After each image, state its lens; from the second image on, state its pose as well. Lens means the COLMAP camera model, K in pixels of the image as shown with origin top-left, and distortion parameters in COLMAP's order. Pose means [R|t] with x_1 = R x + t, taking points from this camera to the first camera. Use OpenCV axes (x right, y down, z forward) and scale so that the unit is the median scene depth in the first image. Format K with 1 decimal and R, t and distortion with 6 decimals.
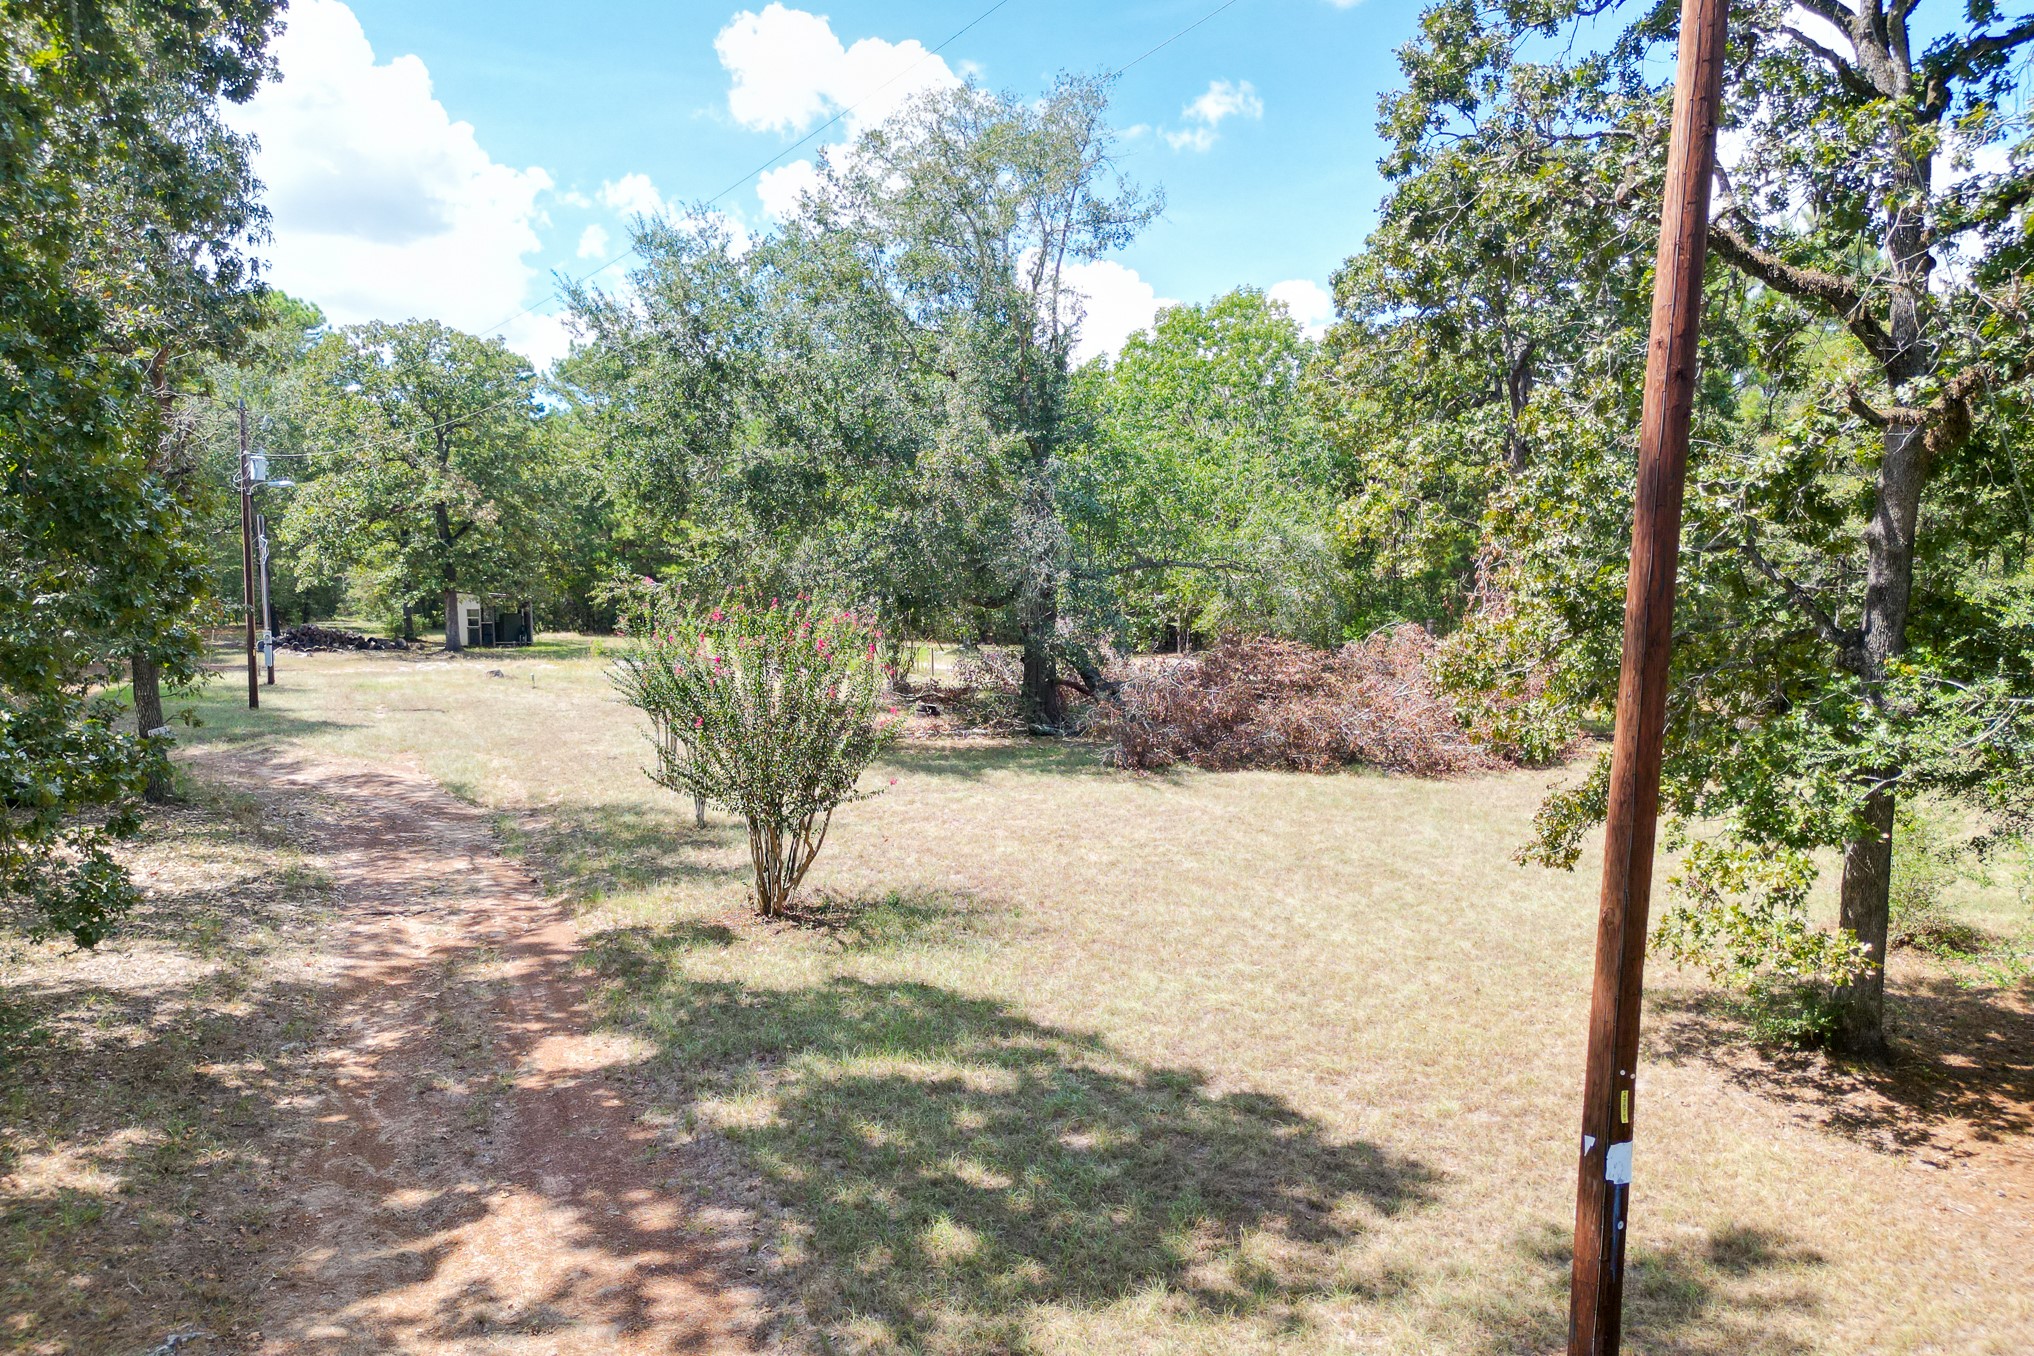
lens RADIAL K [[1459.0, 0, 1036.0], [0, 1459.0, 727.1], [0, 0, 1]] dist [0.027944, -0.001427]
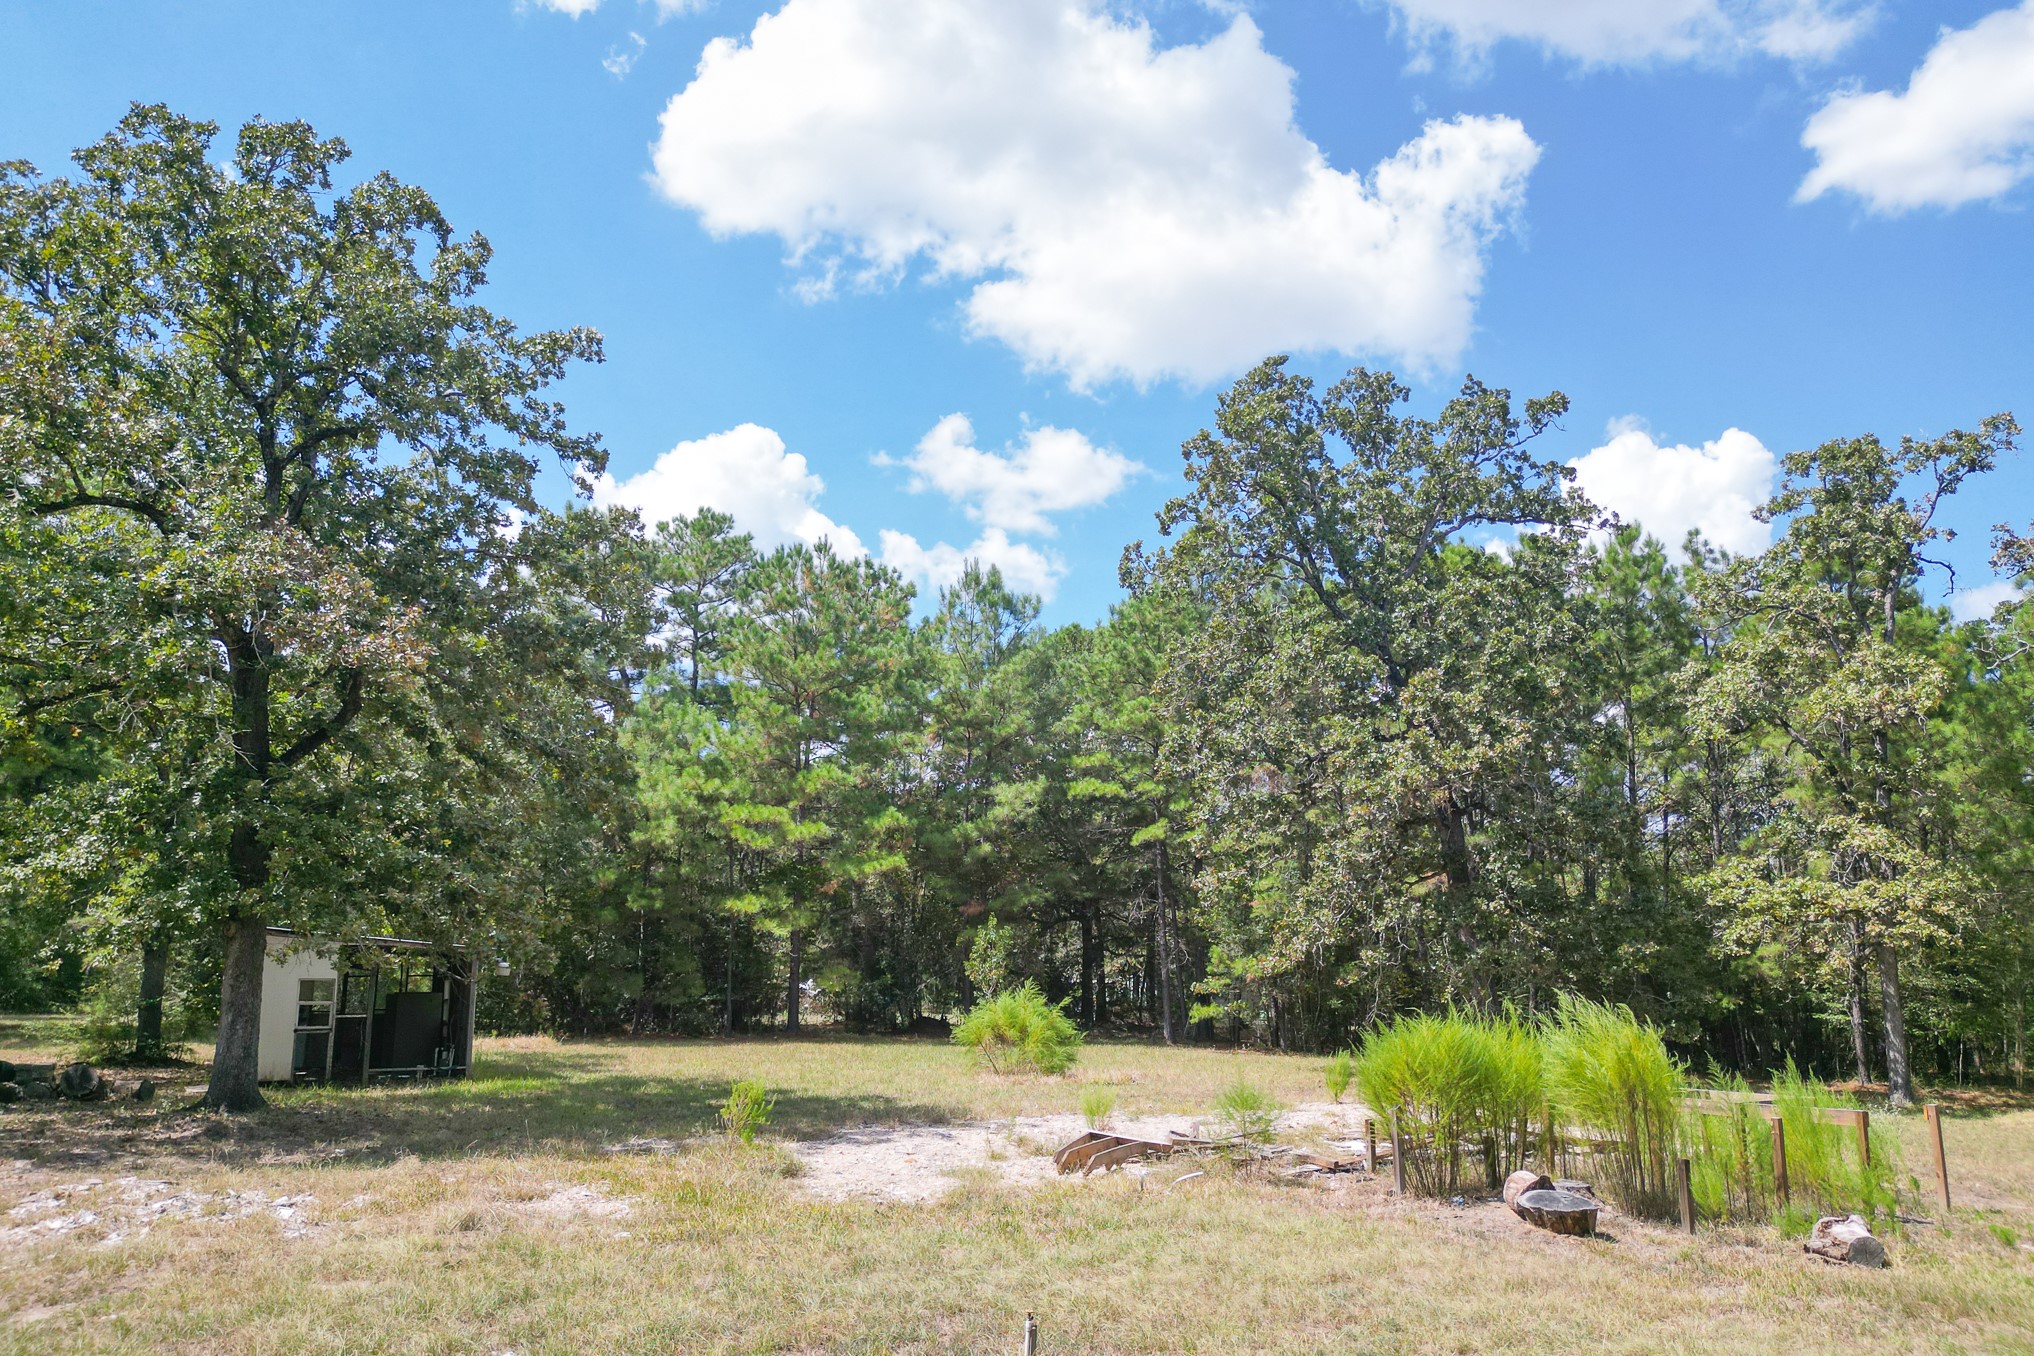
lens RADIAL K [[1450.2, 0, 1022.4], [0, 1450.2, 732.3], [0, 0, 1]] dist [0.088227, -0.131791]
pose [[0.998163, 0.012863, 0.059196, -0.559752], [0.002821, 0.966269, -0.257518, -0.108978], [-0.060512, 0.257212, 0.964458, 1.502216]]
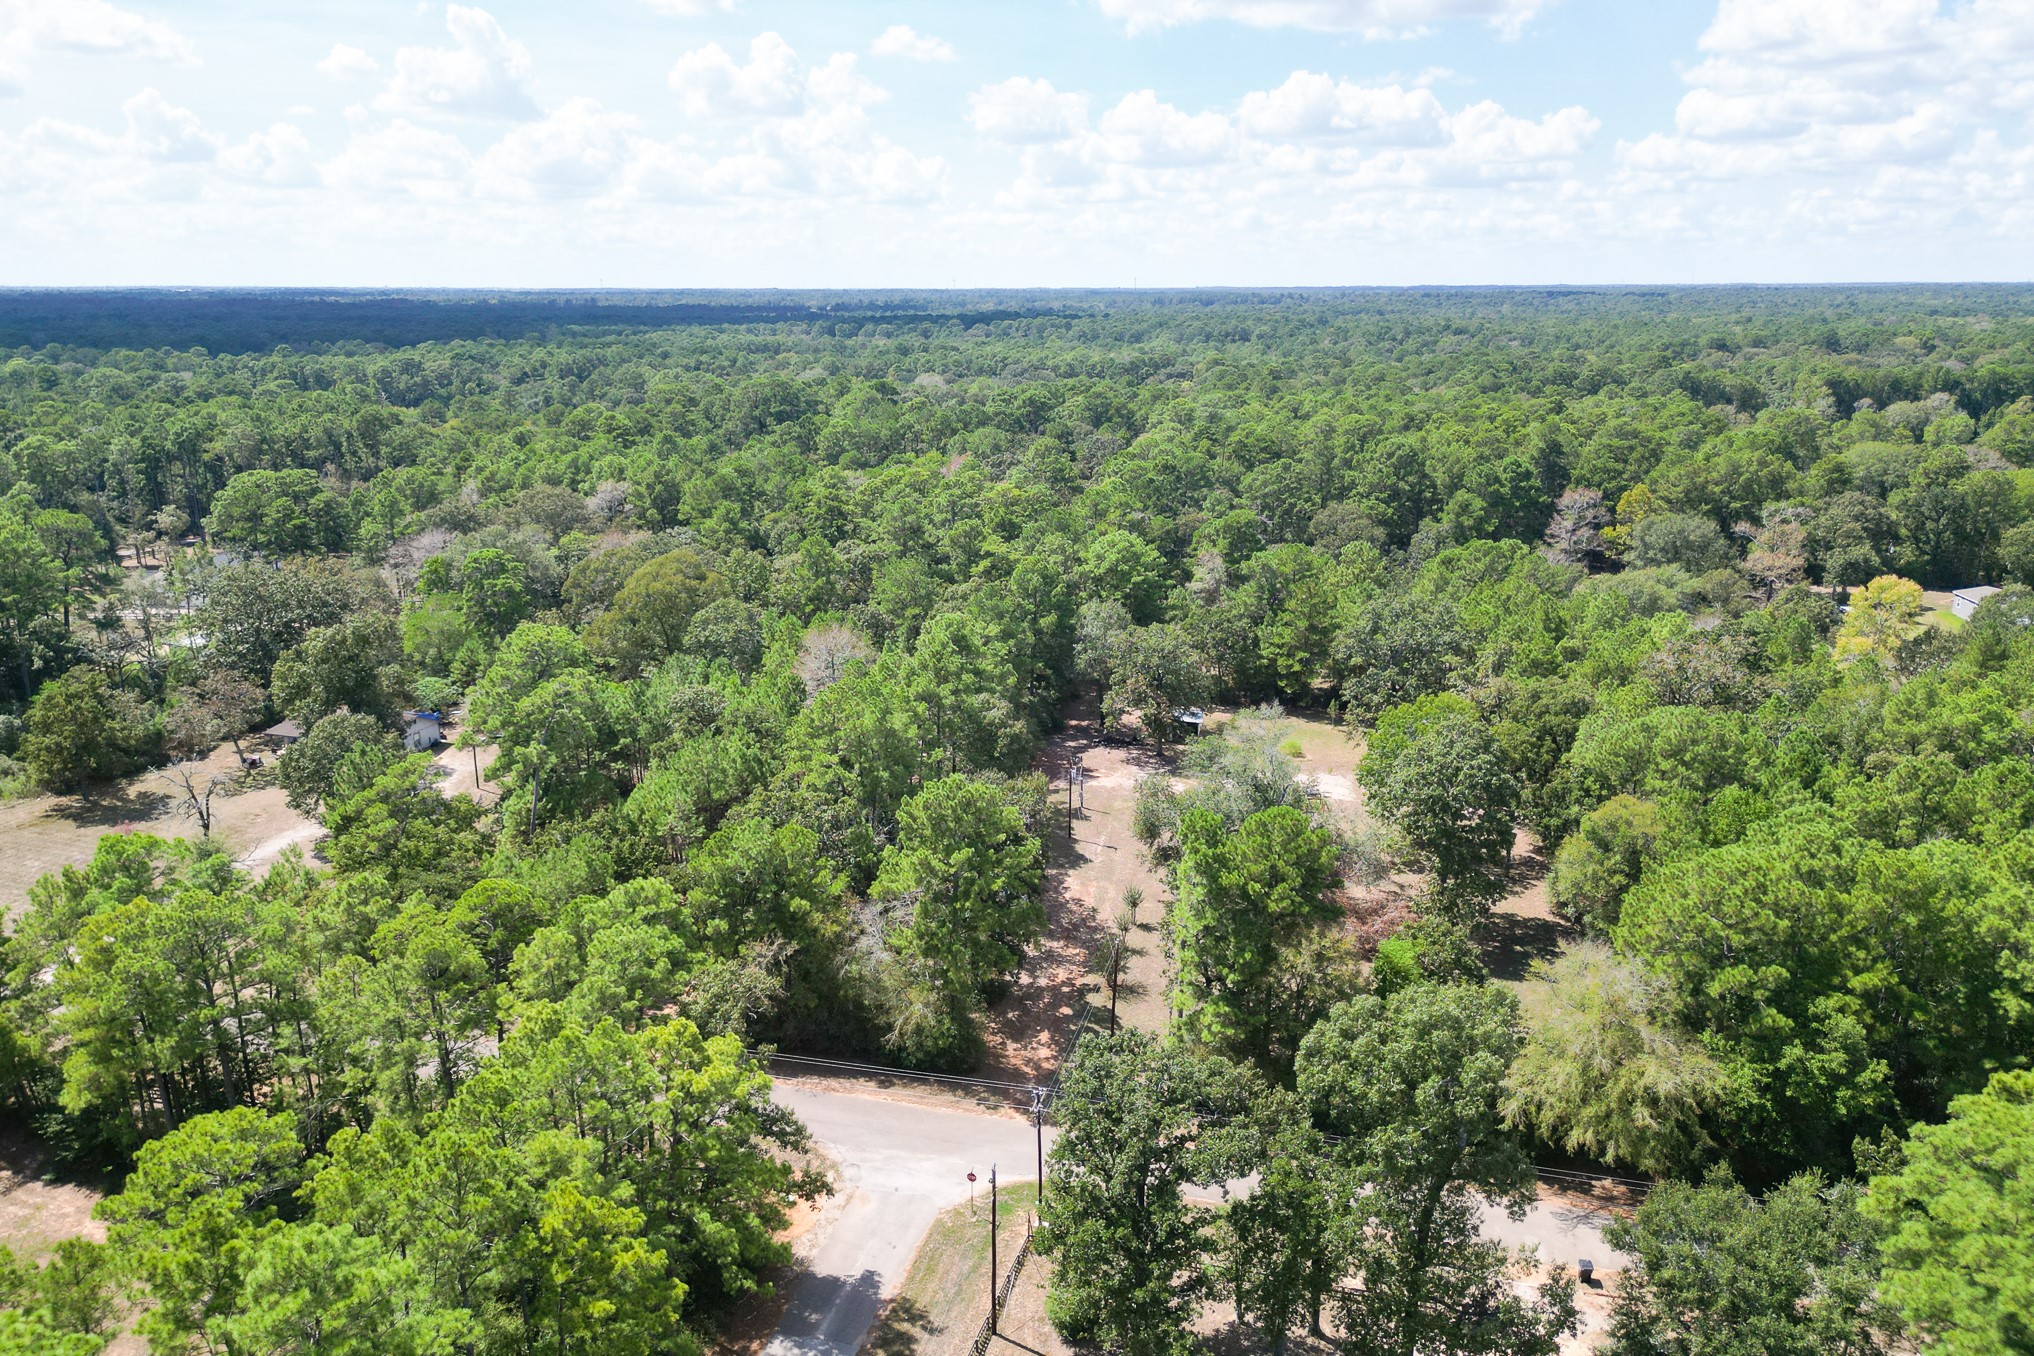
lens RADIAL K [[1454.5, 0, 1025.2], [0, 1454.5, 723.4], [0, 0, 1]] dist [0.068455, -0.058884]
pose [[0.820996, 0.161902, -0.547497, 1.721090], [-0.045560, 0.974471, 0.219844, -1.450133], [0.569113, -0.155547, 0.807413, -2.527285]]
